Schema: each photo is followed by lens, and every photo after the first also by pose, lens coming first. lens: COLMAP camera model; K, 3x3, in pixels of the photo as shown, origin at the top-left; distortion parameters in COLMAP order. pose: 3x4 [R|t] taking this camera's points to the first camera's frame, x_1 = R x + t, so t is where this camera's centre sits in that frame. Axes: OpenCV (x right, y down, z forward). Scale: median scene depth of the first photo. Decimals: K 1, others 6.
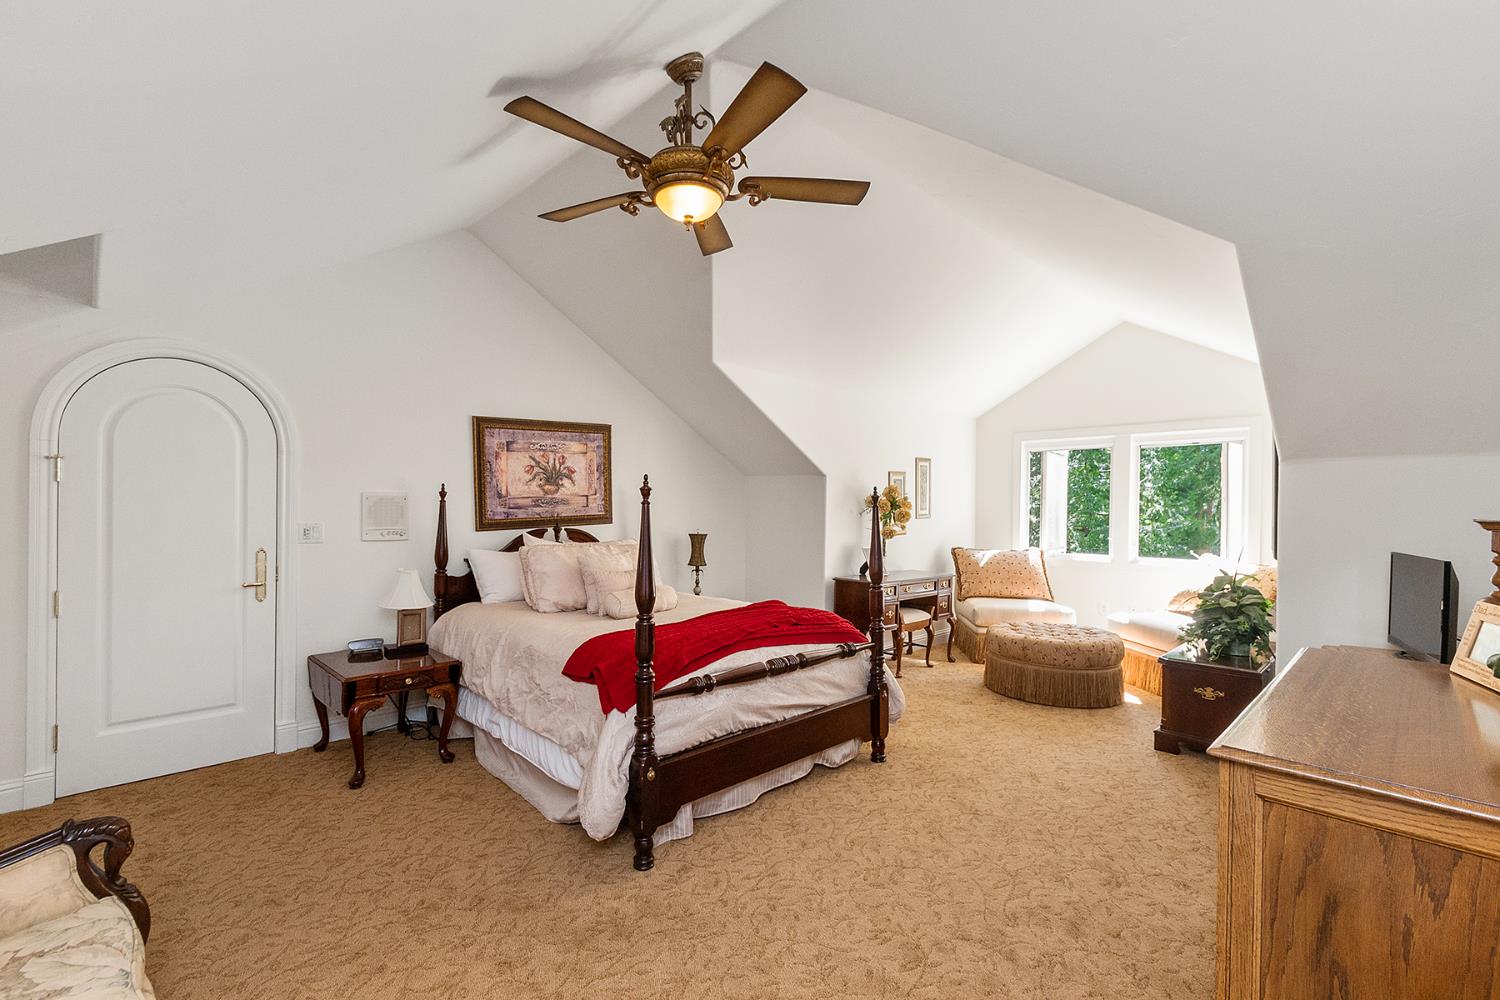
lens RADIAL K [[669.5, 0, 740.7], [0, 669.5, 501.6], [0, 0, 1]] dist [0.000975, 0.000074]
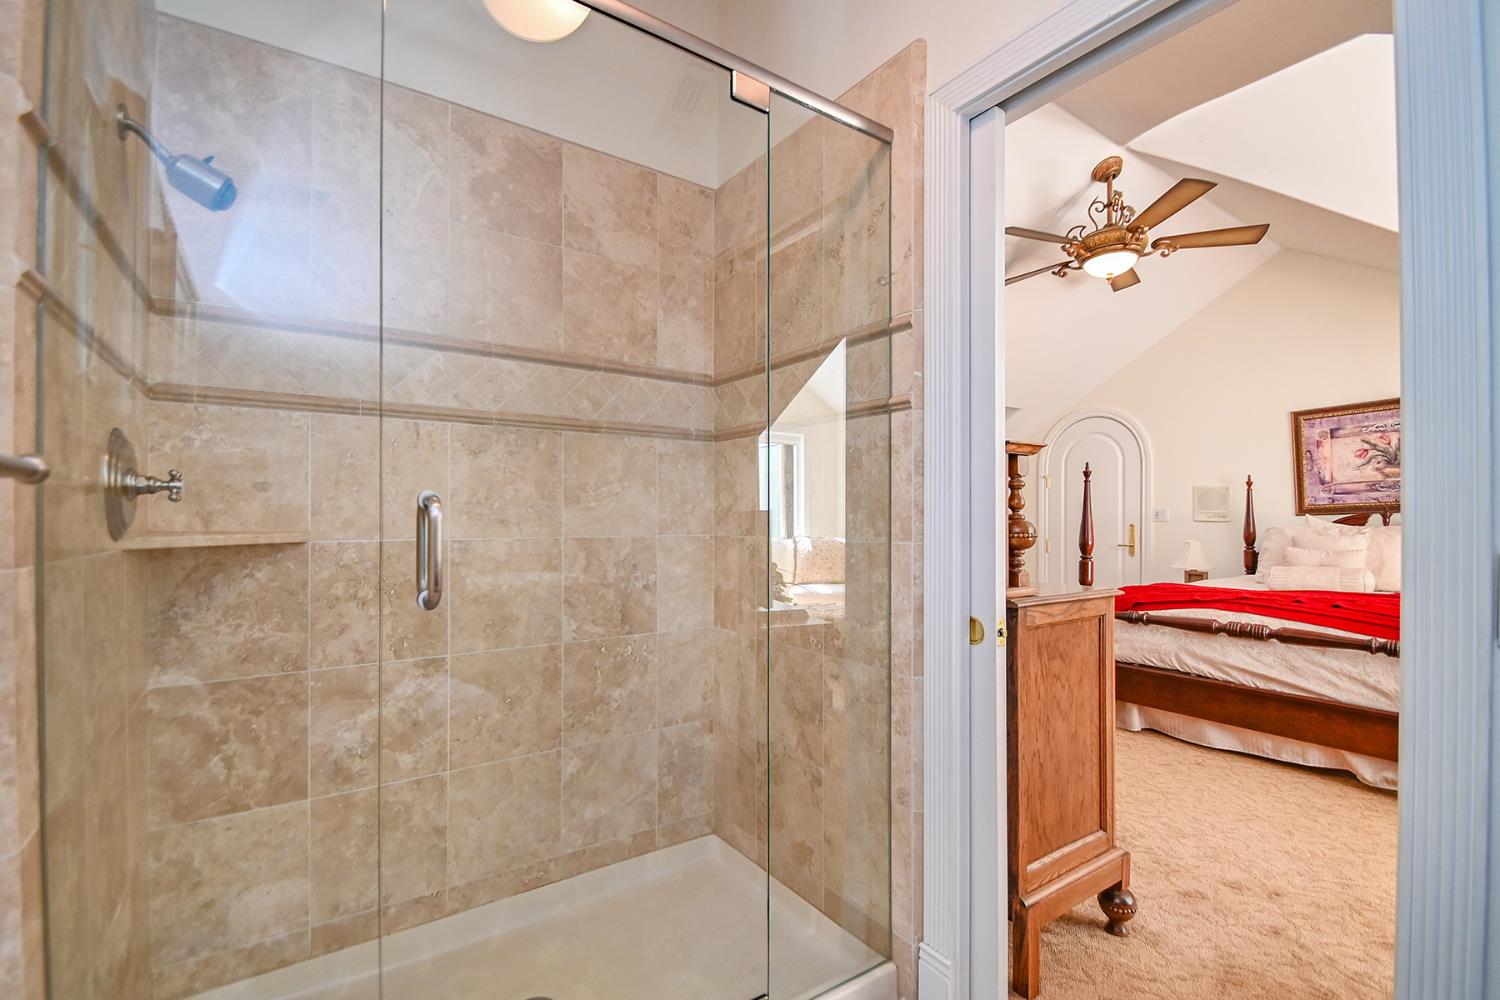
lens RADIAL K [[669.5, 0, 740.7], [0, 669.5, 501.6], [0, 0, 1]] dist [0.000975, 0.000074]
pose [[-0.165740, -0.027694, -0.985781, 0.828846], [0.003081, 0.999586, -0.028600, 0.049297], [0.986165, -0.007777, -0.165586, 0.276650]]
